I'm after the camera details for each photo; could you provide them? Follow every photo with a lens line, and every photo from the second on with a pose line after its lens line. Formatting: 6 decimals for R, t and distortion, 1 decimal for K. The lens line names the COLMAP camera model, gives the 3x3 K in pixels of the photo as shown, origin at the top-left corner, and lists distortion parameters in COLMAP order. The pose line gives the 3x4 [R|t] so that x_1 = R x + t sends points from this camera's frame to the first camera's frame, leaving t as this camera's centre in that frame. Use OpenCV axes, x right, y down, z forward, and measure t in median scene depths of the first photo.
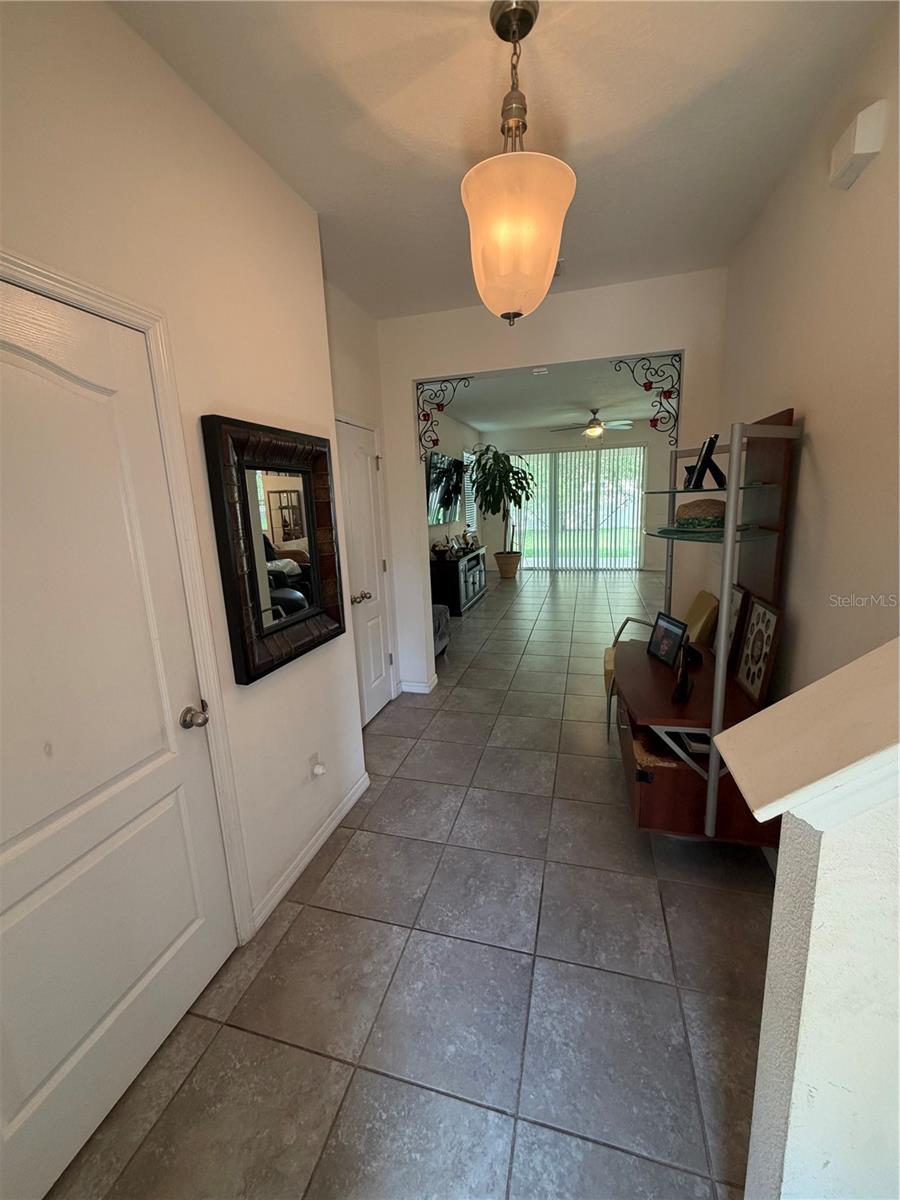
lens RADIAL K [[479.0, 0, 451.0], [0, 479.0, 598.5], [0, 0, 1]] dist [0.001659, 0.000409]
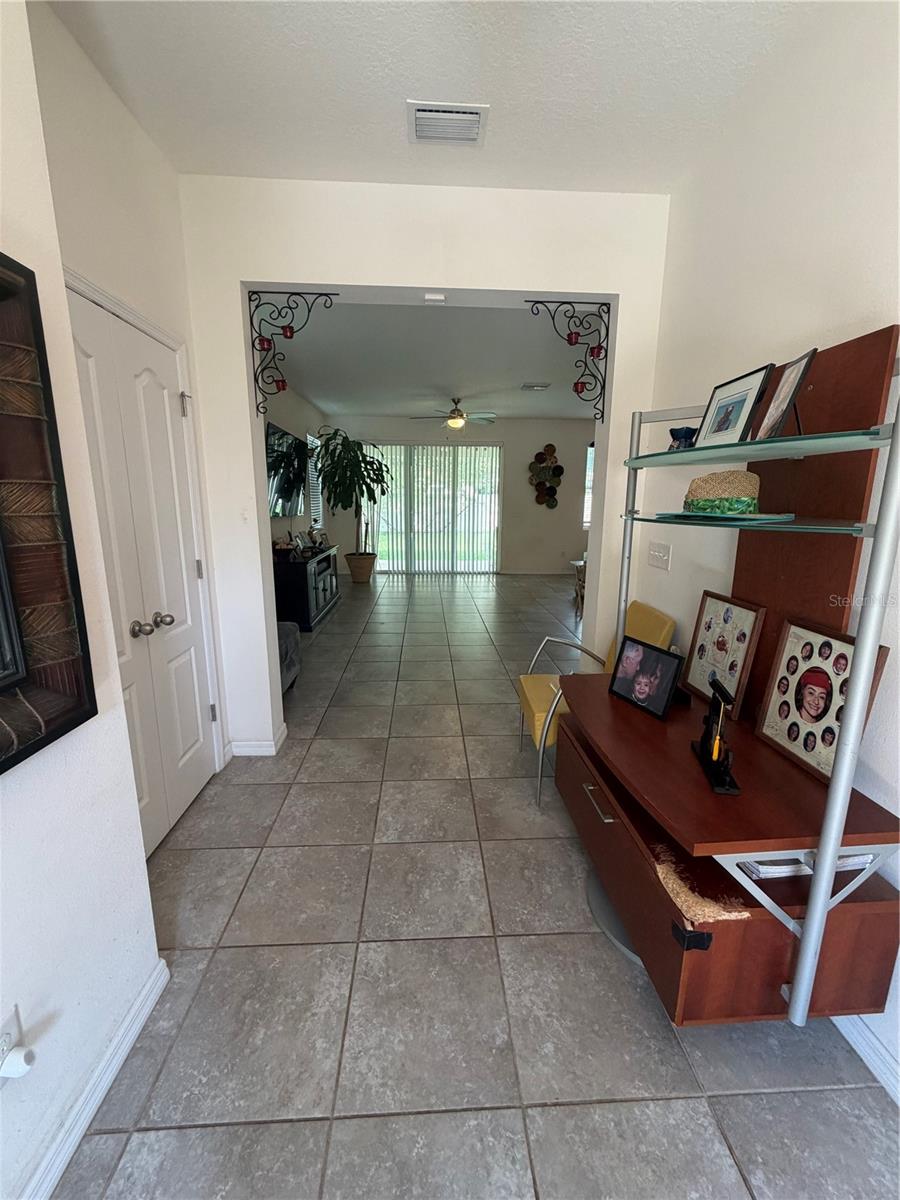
lens RADIAL K [[479.0, 0, 448.3], [0, 479.0, 597.5], [0, 0, 1]] dist [0.001659, 0.000409]
pose [[0.947368, -0.015783, 0.319756, -0.015987], [0.018215, 0.999823, -0.004614, -0.011842], [-0.319627, 0.010195, 0.947489, 0.158104]]
